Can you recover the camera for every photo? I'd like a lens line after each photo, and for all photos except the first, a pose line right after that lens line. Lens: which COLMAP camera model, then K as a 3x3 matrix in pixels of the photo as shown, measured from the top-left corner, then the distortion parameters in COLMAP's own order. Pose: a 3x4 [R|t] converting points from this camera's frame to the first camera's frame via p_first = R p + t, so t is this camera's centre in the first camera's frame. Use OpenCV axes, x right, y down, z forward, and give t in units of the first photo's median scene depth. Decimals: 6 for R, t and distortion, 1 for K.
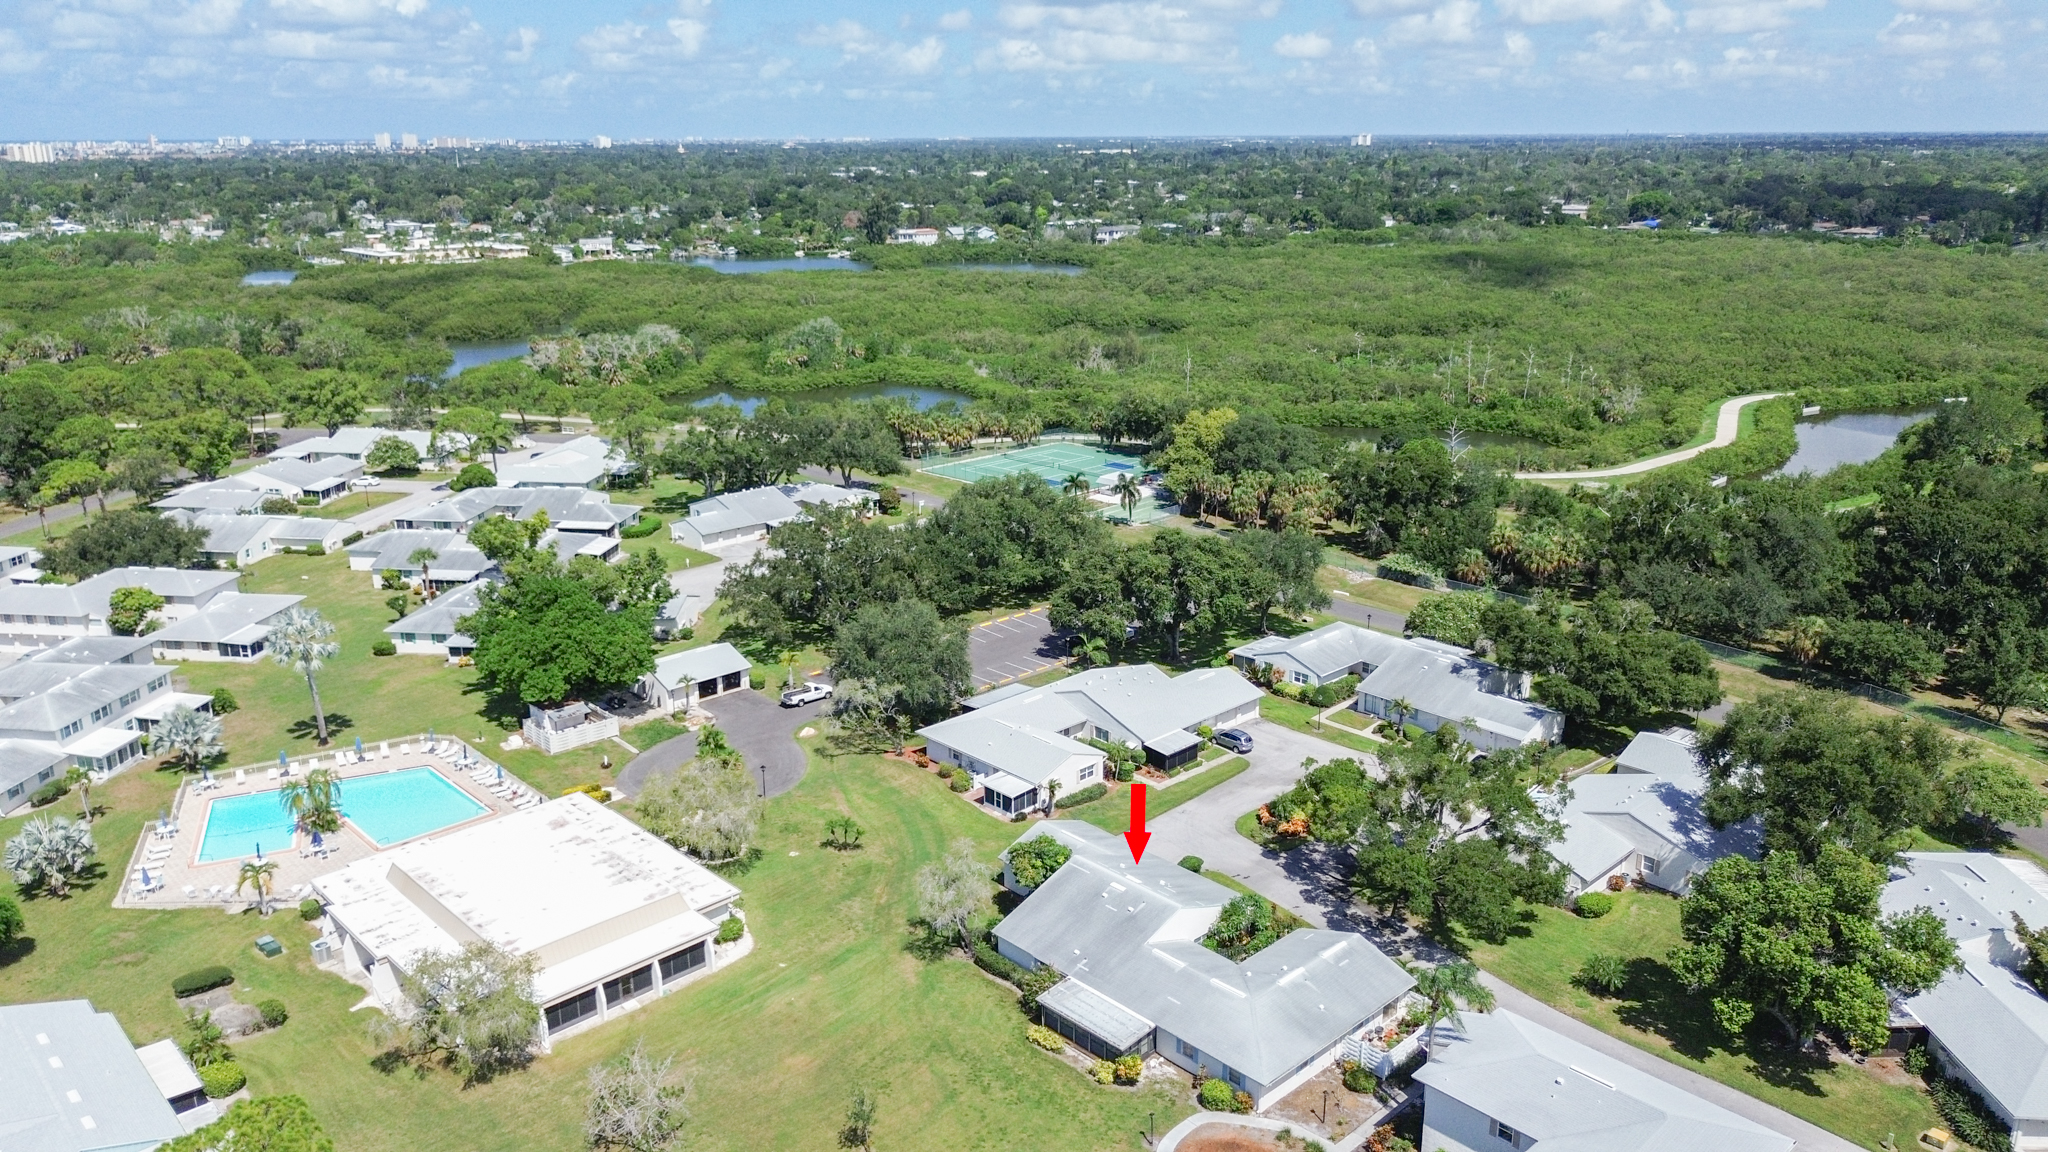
lens RADIAL K [[1450.8, 0, 1024.0], [0, 1450.8, 576.0], [0, 0, 1]] dist [0.066829, -0.090025]
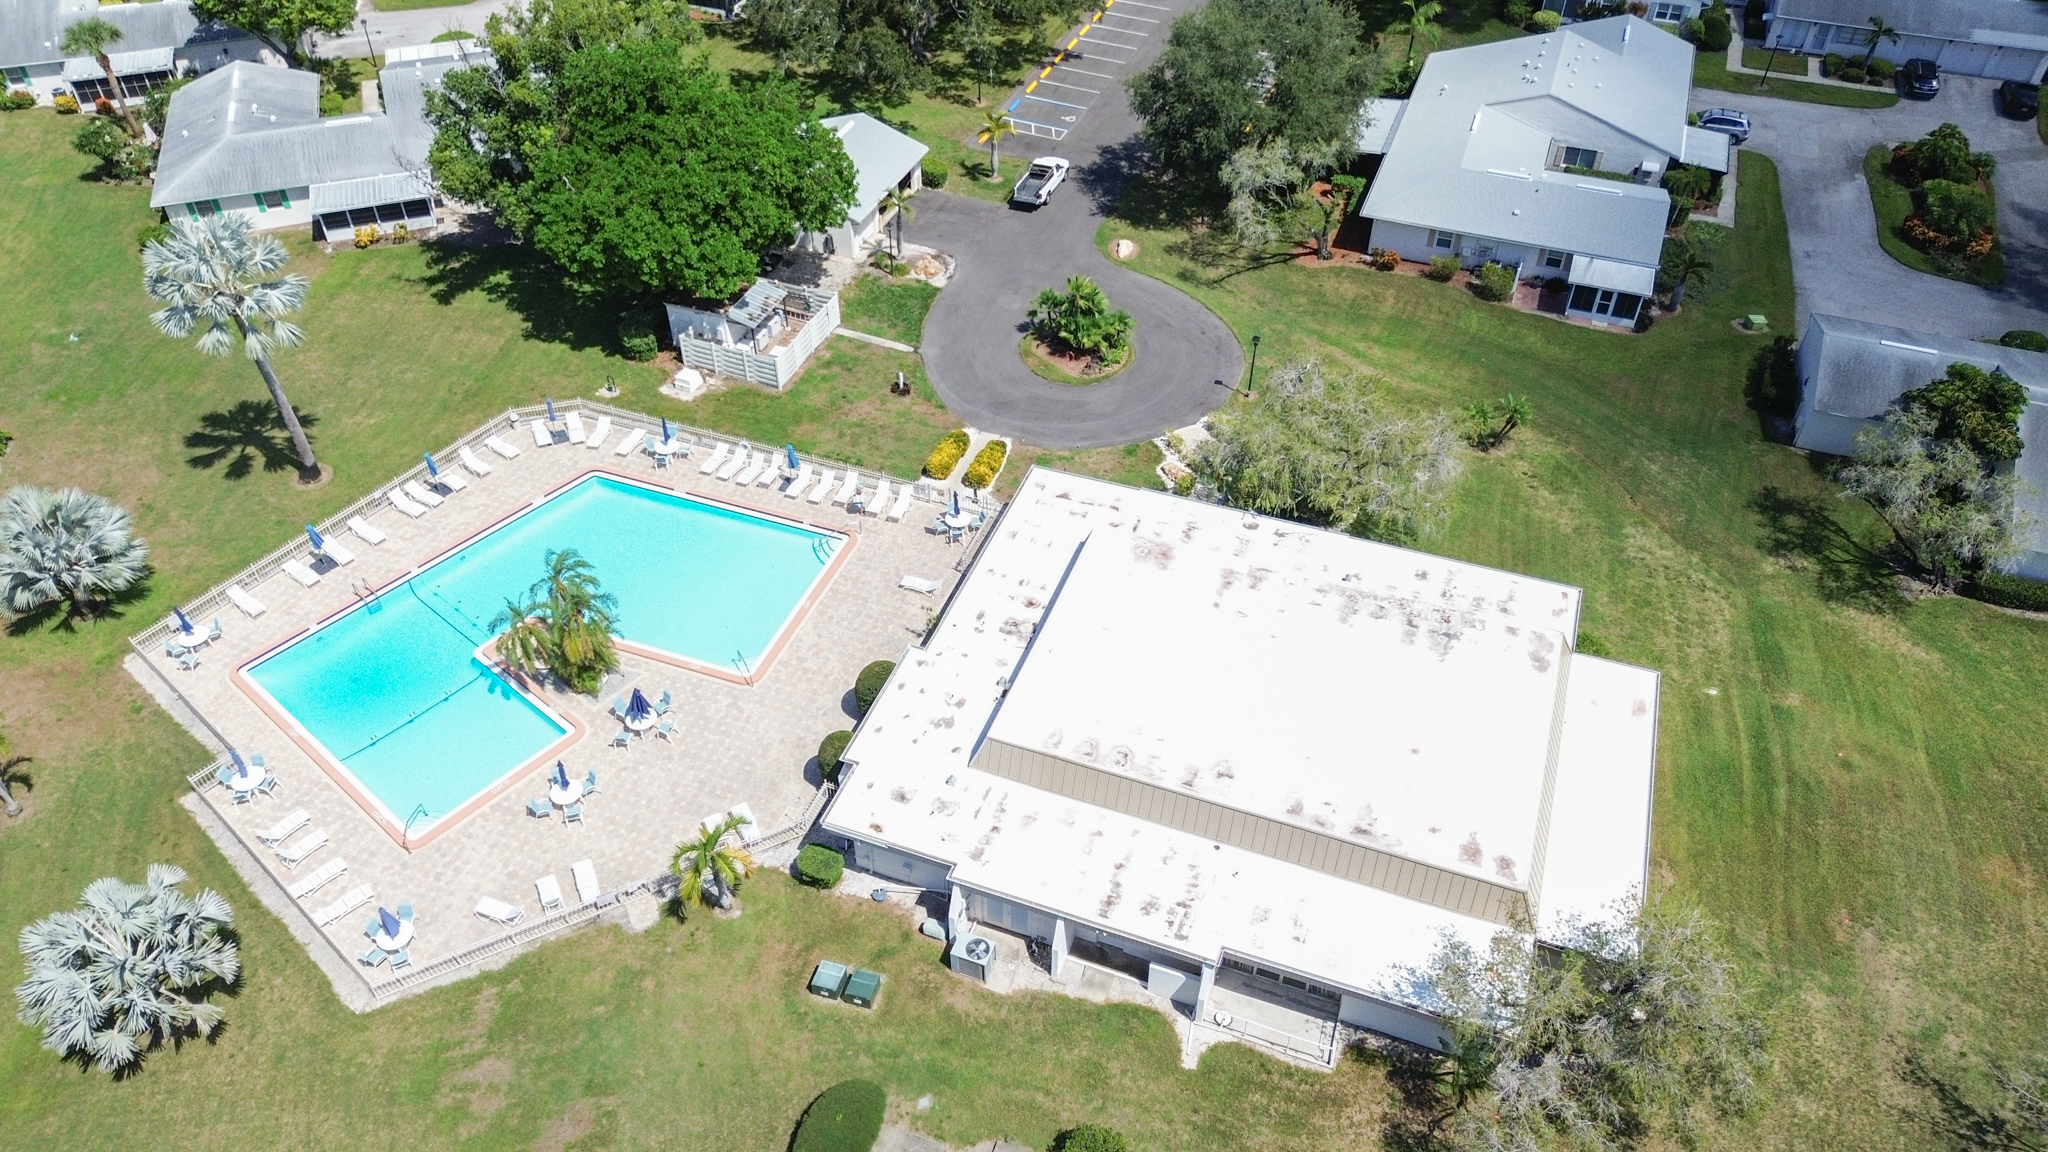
lens RADIAL K [[1445.4, 0, 1024.0], [0, 1445.4, 576.0], [0, 0, 1]] dist [0.045345, -0.040311]
pose [[0.901841, -0.288672, 0.321482, -0.084583], [0.119512, 0.881689, 0.456444, -0.010489], [-0.415210, -0.373219, 0.829643, 0.093572]]
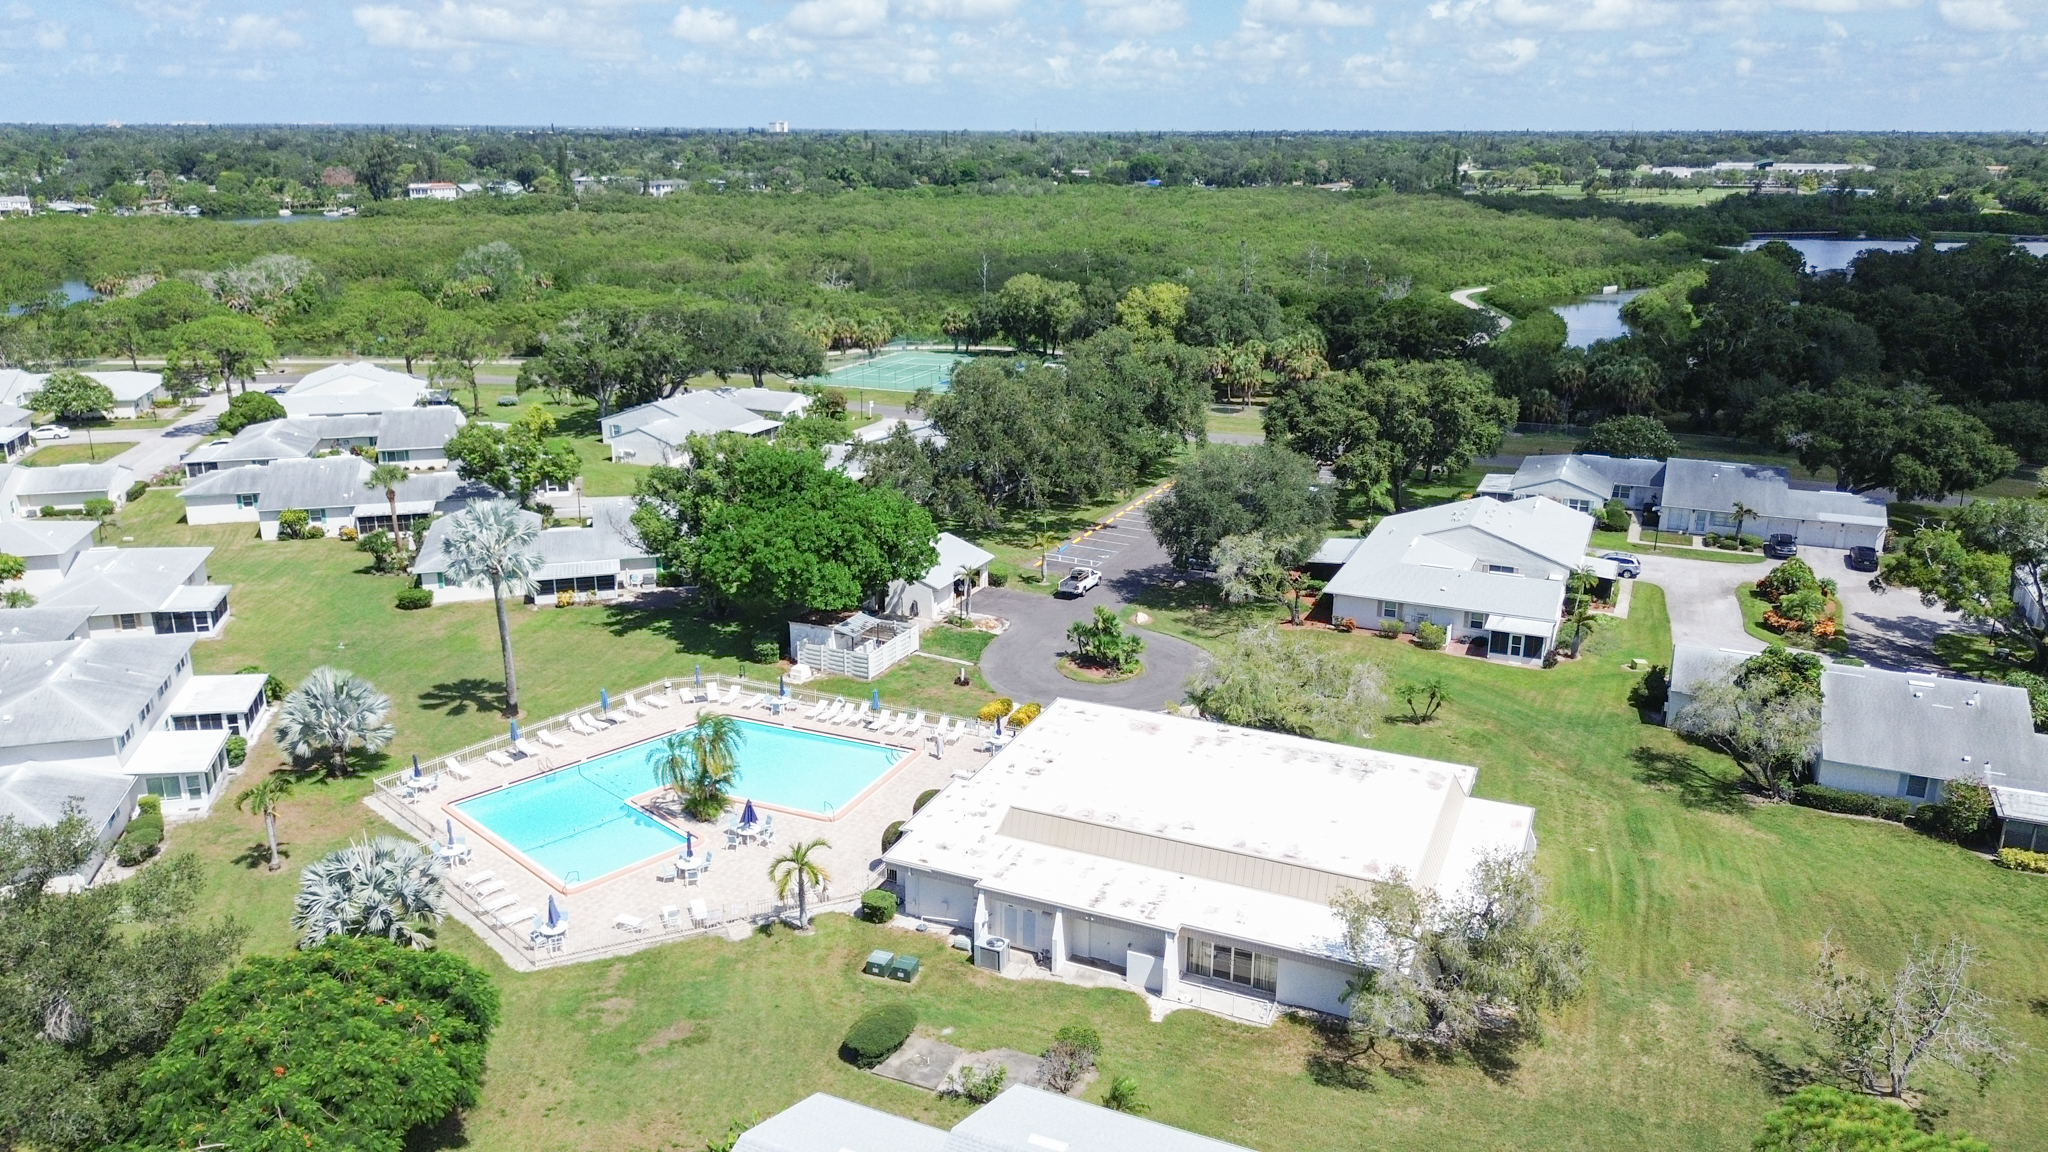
lens RADIAL K [[1450.8, 0, 1024.0], [0, 1450.8, 576.0], [0, 0, 1]] dist [0.066829, -0.090025]
pose [[0.924672, -0.103296, 0.366485, -0.098562], [0.101584, 0.994537, 0.024011, 0.012019], [-0.366964, 0.015027, 0.930114, 0.060362]]
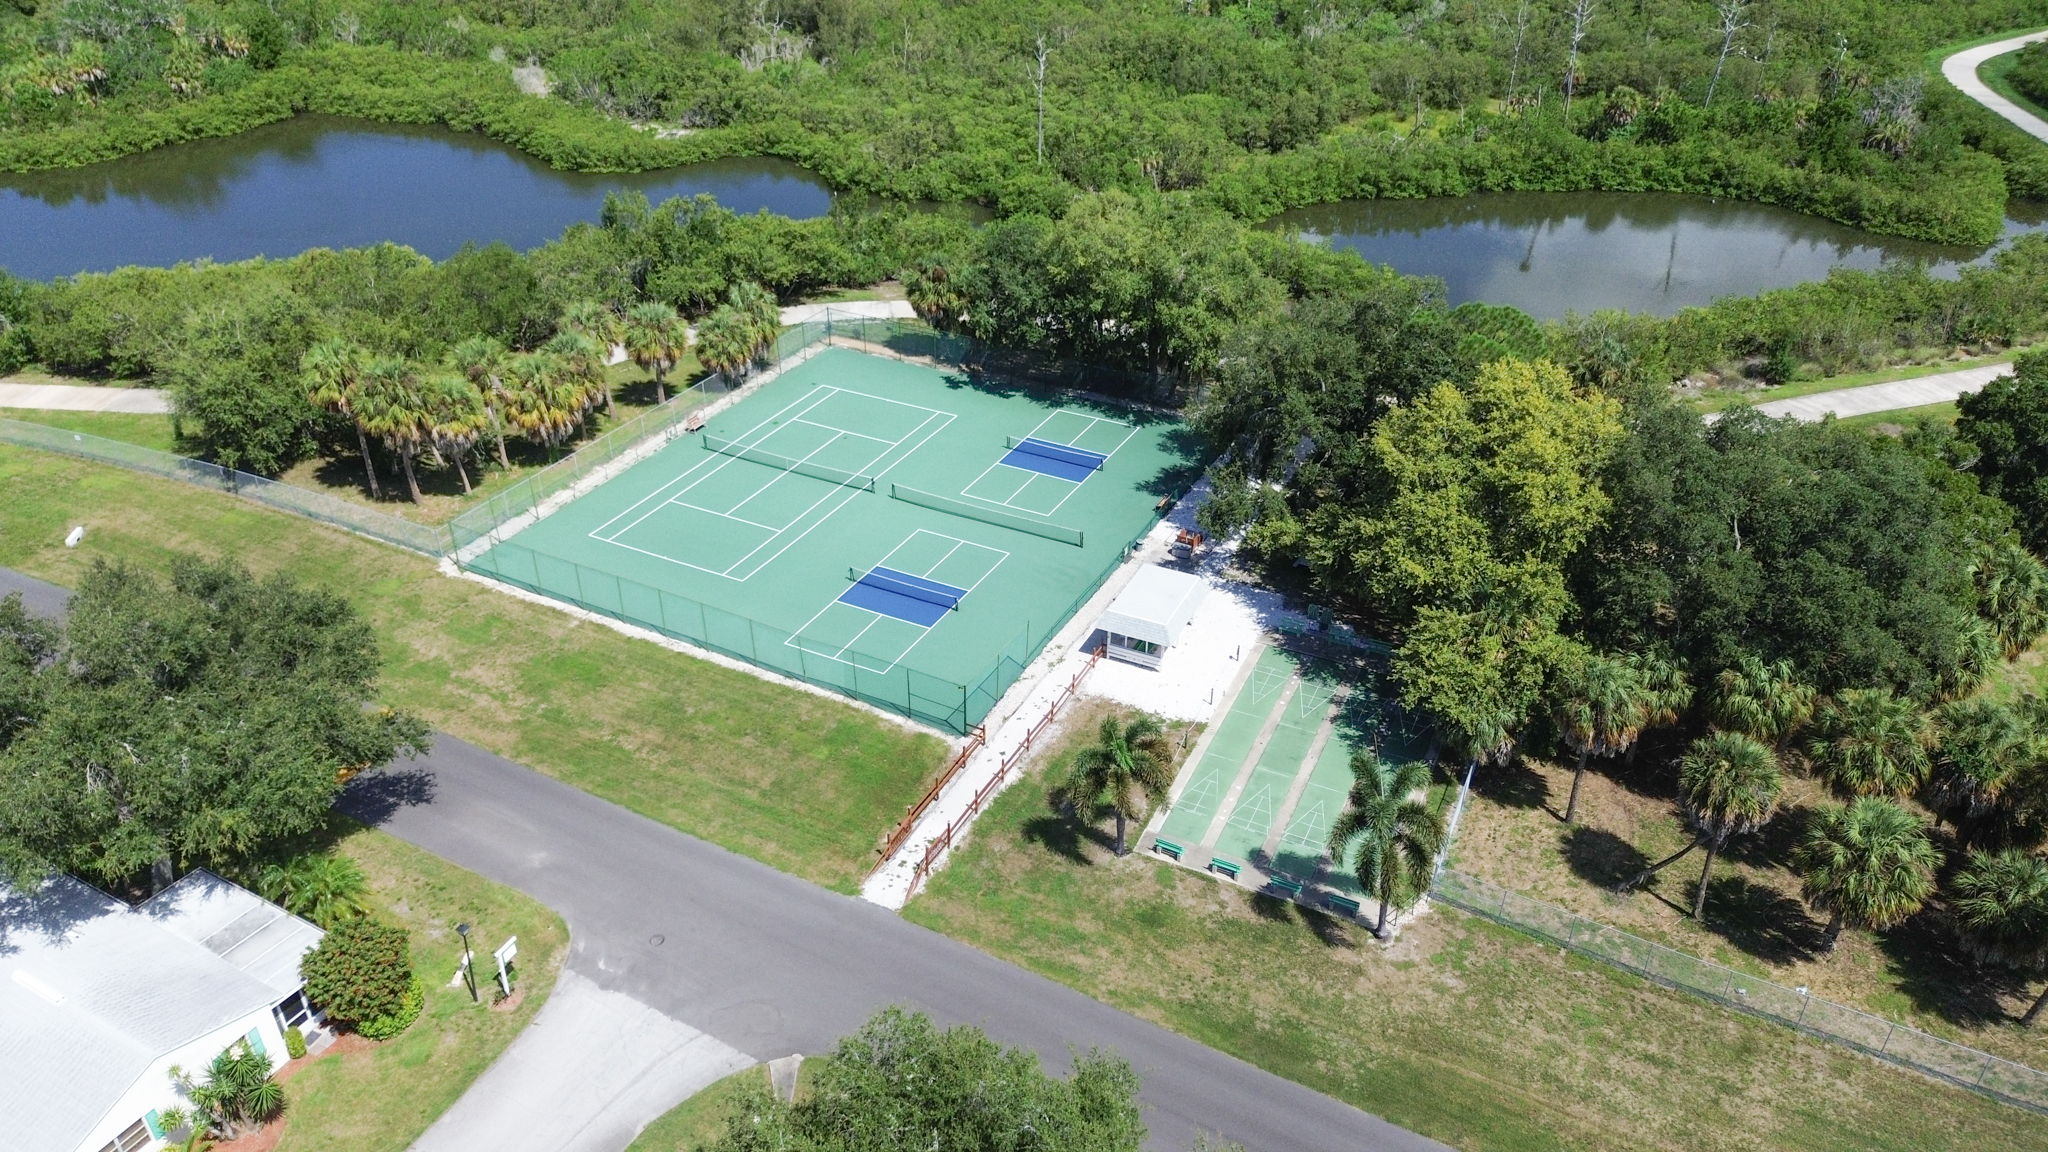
lens RADIAL K [[1454.2, 0, 1024.0], [0, 1454.2, 576.0], [0, 0, 1]] dist [0.071111, -0.077528]
pose [[0.952453, -0.156902, 0.261180, -0.013793], [0.083288, 0.958639, 0.272167, -0.053391], [-0.293081, -0.237473, 0.926127, 0.246845]]
